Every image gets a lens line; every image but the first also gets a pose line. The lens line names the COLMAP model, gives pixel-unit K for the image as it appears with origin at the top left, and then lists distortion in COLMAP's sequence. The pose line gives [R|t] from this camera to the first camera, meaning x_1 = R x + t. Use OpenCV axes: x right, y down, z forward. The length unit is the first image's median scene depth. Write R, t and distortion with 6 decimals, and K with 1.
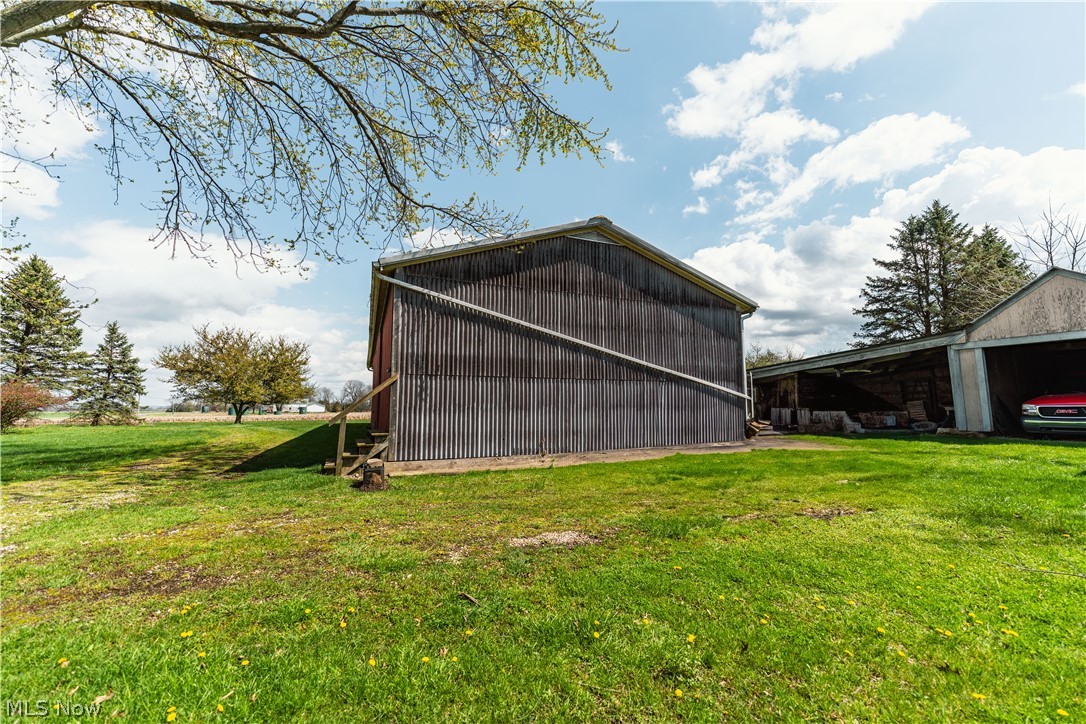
lens RADIAL K [[438.1, 0, 543.1], [0, 438.1, 361.4], [0, 0, 1]] dist [0.001488, 0.000644]
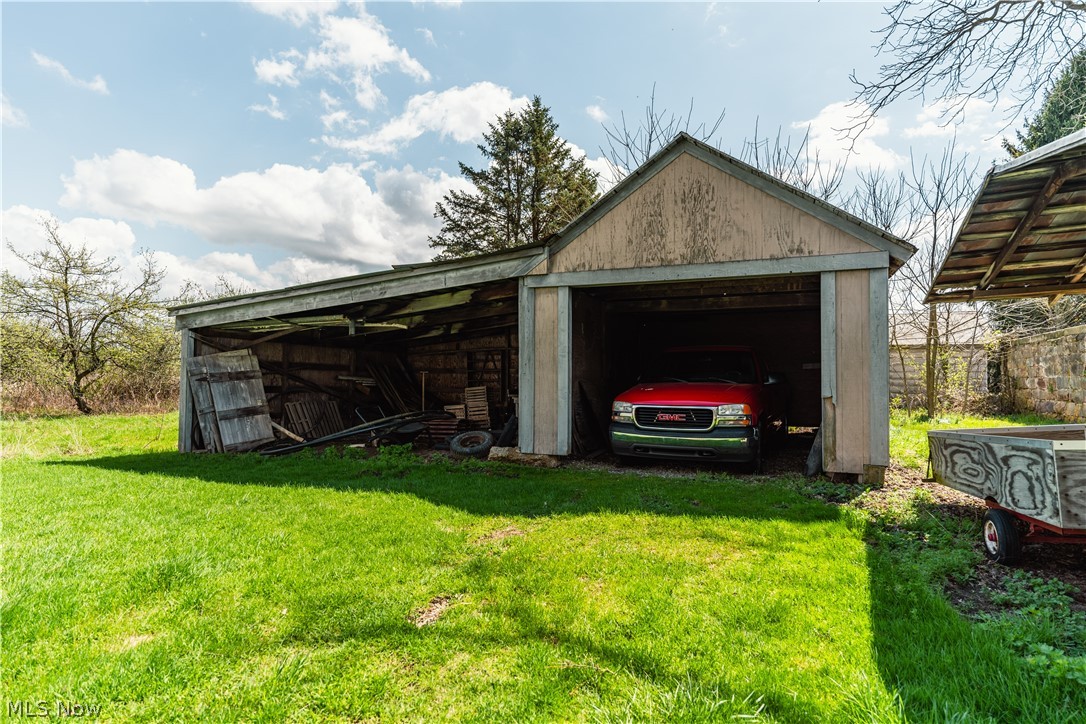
lens RADIAL K [[549.2, 0, 544.4], [0, 549.2, 352.9], [0, 0, 1]] dist [-0.023267, -0.000421]
pose [[0.726404, 0.048732, 0.685538, 0.529912], [-0.086095, 0.996078, 0.020420, 0.031206], [-0.681854, -0.073855, 0.727750, 0.534095]]
